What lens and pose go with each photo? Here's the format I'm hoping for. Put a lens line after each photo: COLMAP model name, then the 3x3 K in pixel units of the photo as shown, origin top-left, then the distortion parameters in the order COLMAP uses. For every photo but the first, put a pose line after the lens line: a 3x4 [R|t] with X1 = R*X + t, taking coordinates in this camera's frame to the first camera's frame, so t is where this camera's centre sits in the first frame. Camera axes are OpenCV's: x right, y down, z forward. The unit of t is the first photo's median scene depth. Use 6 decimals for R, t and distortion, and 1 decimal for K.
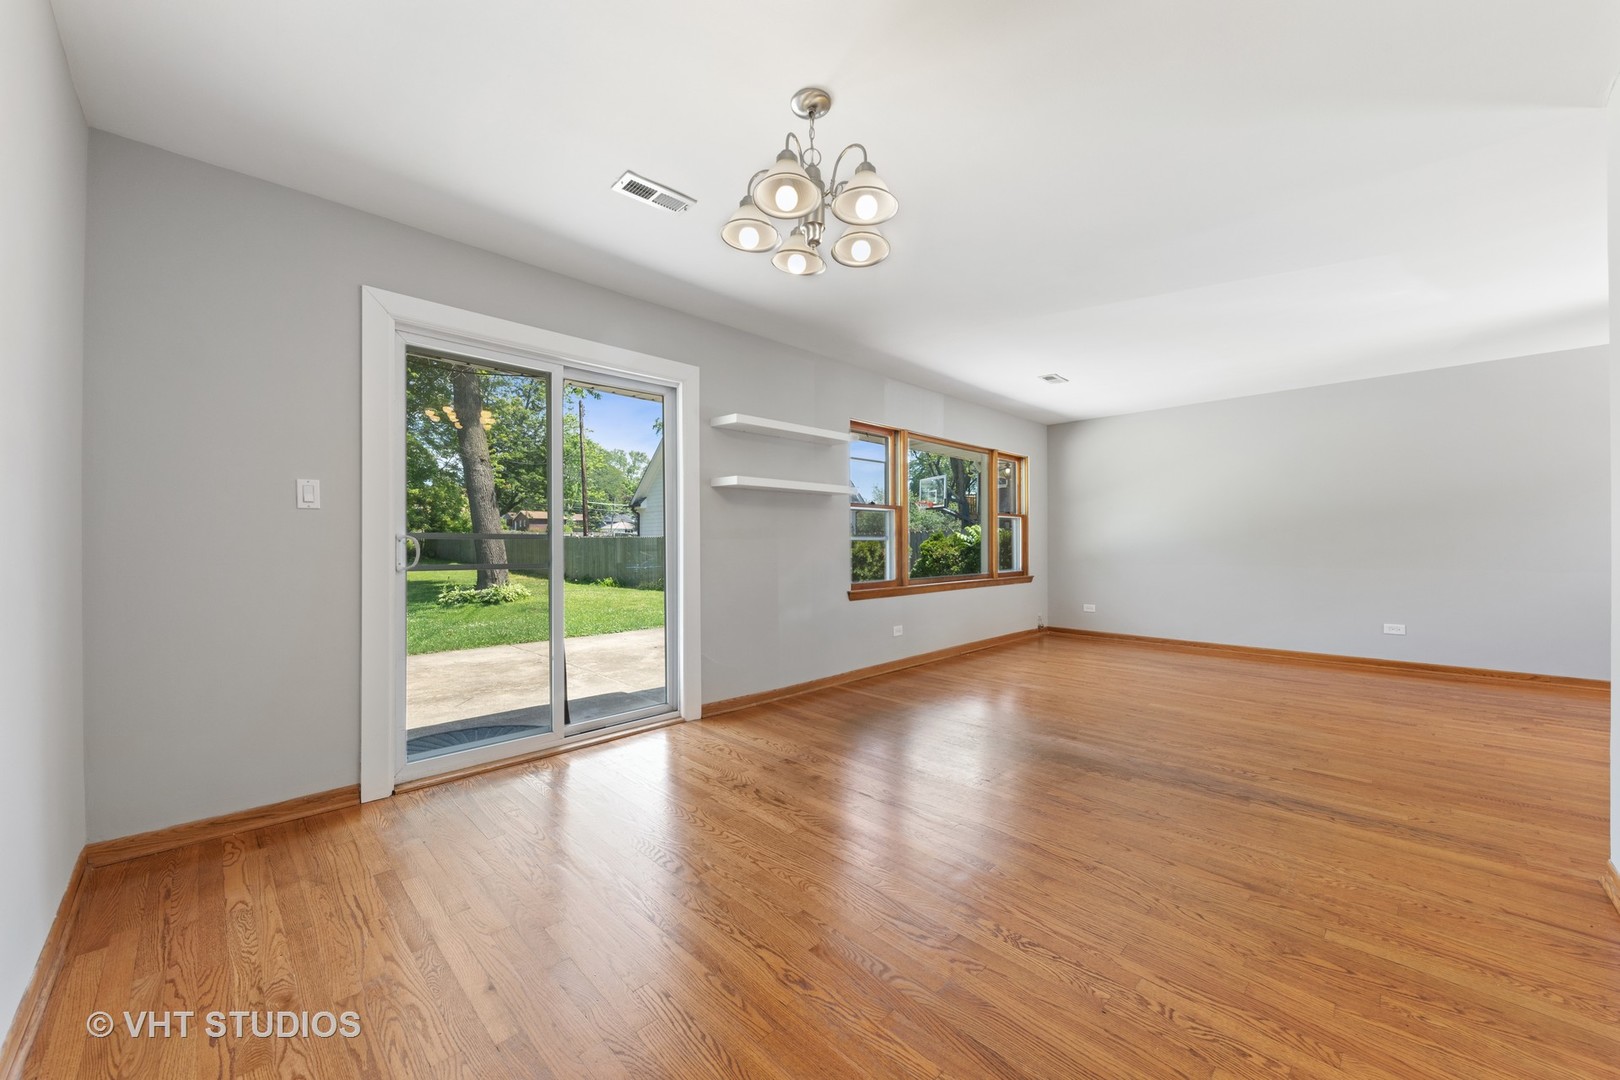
lens RADIAL K [[601.7, 0, 801.6], [0, 601.7, 542.8], [0, 0, 1]] dist [0.001570, -0.000042]
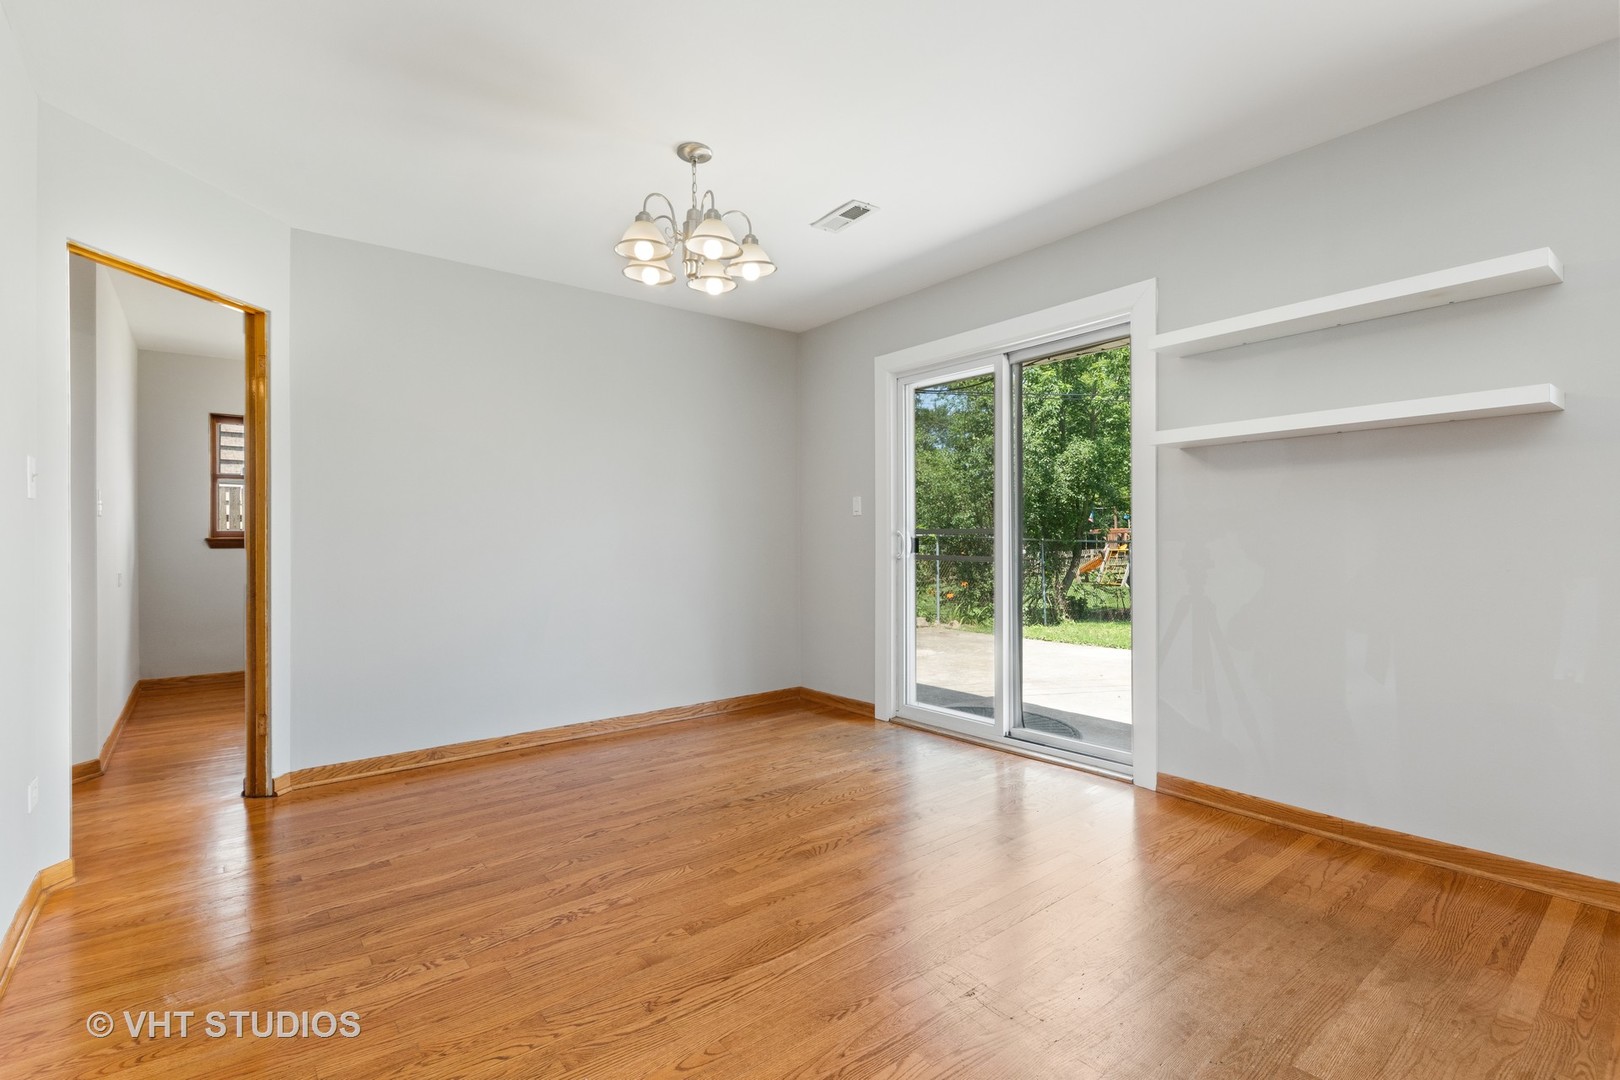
lens RADIAL K [[746.7, 0, 807.3], [0, 746.7, 536.3], [0, 0, 1]] dist [0.014279, -0.000167]
pose [[-0.094259, -0.002061, -0.995546, 0.966651], [0.009387, 0.999952, -0.002958, 0.000589], [0.995503, -0.009624, -0.094235, 0.920522]]
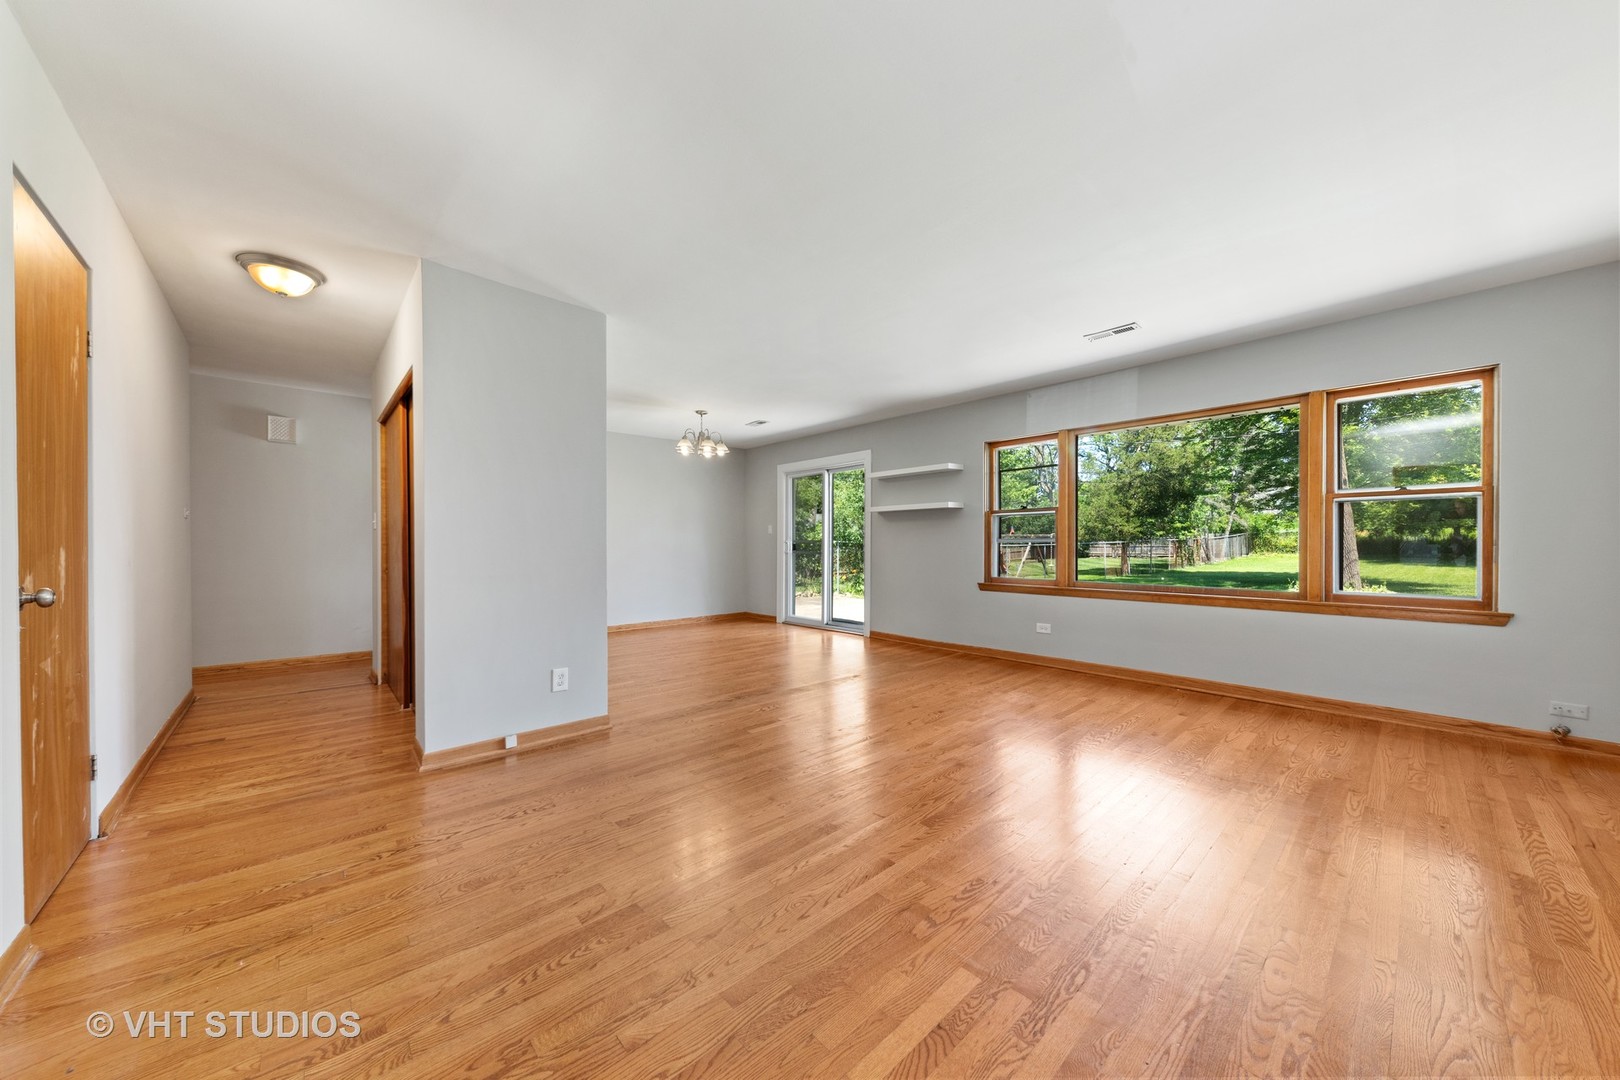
lens RADIAL K [[554.7, 0, 805.7], [0, 554.7, 542.1], [0, 0, 1]] dist [0.011508, -0.000003]
pose [[-0.031801, 0.001175, -0.999494, 2.107238], [0.004284, 0.999990, 0.001039, -0.010702], [0.999485, -0.004249, -0.031805, 1.146561]]
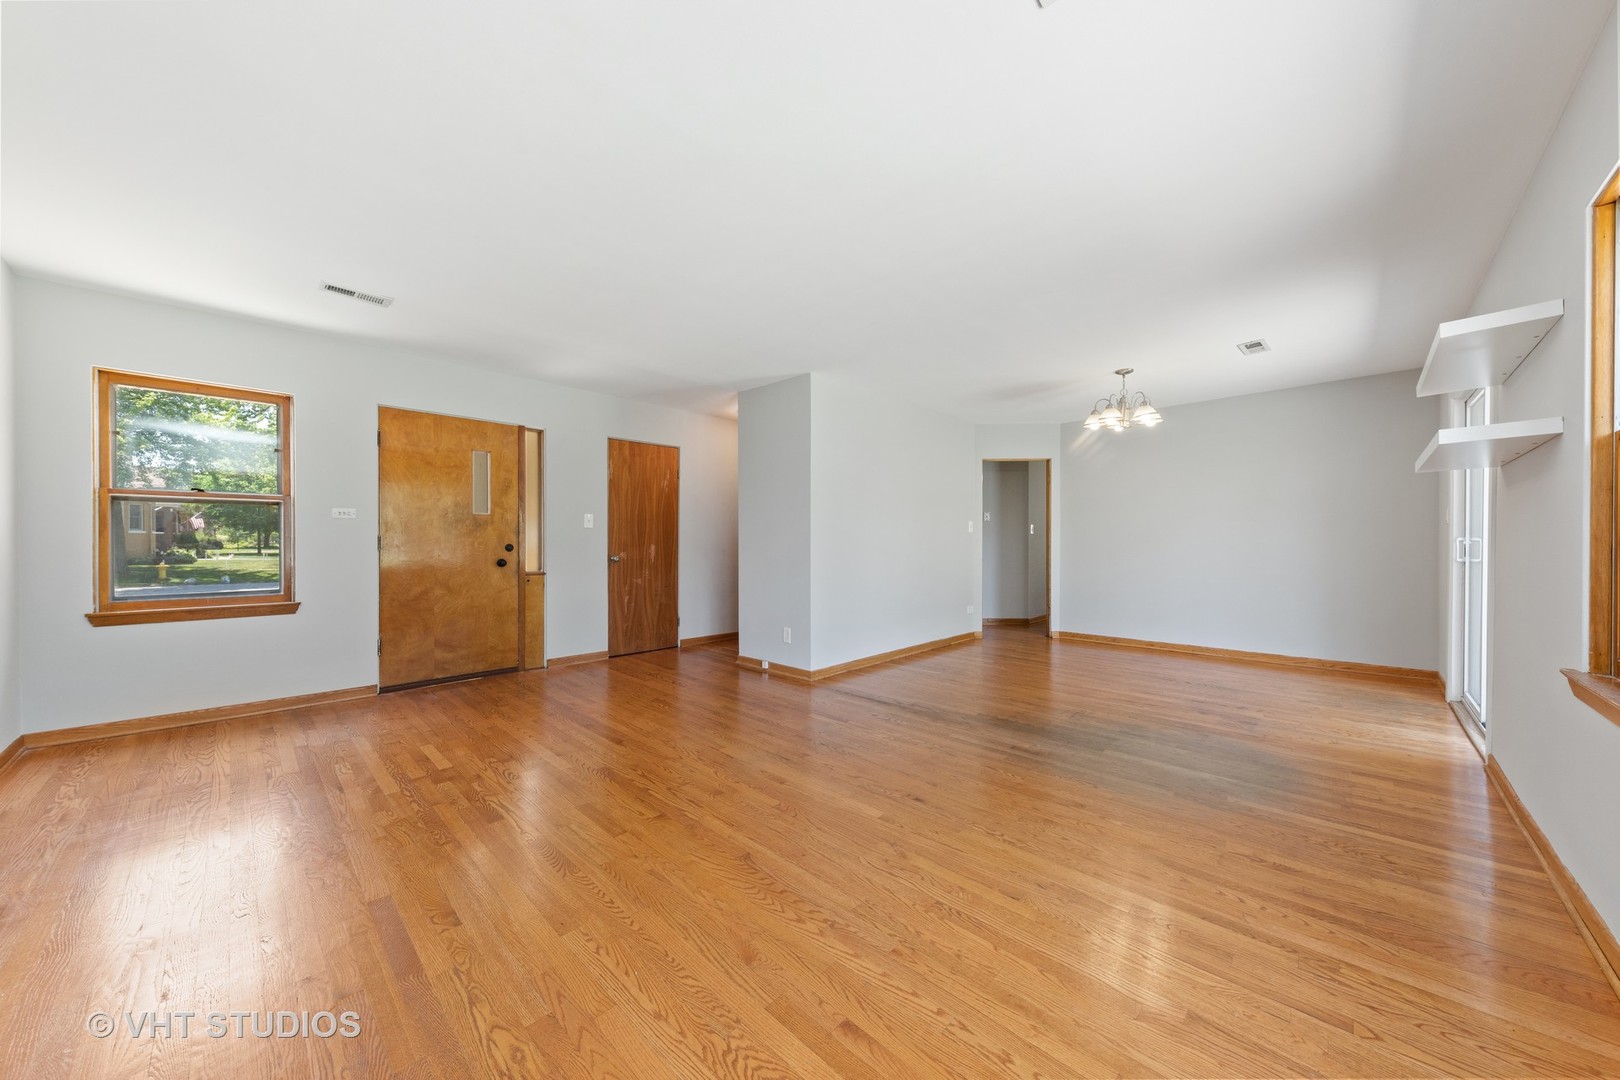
lens RADIAL K [[554.7, 0, 805.7], [0, 554.7, 542.1], [0, 0, 1]] dist [0.011508, -0.000003]
pose [[-0.999687, 0.003859, -0.024705, 0.976111], [0.004031, 0.999968, -0.006946, 0.000422], [0.024677, -0.007044, -0.999671, 2.283396]]
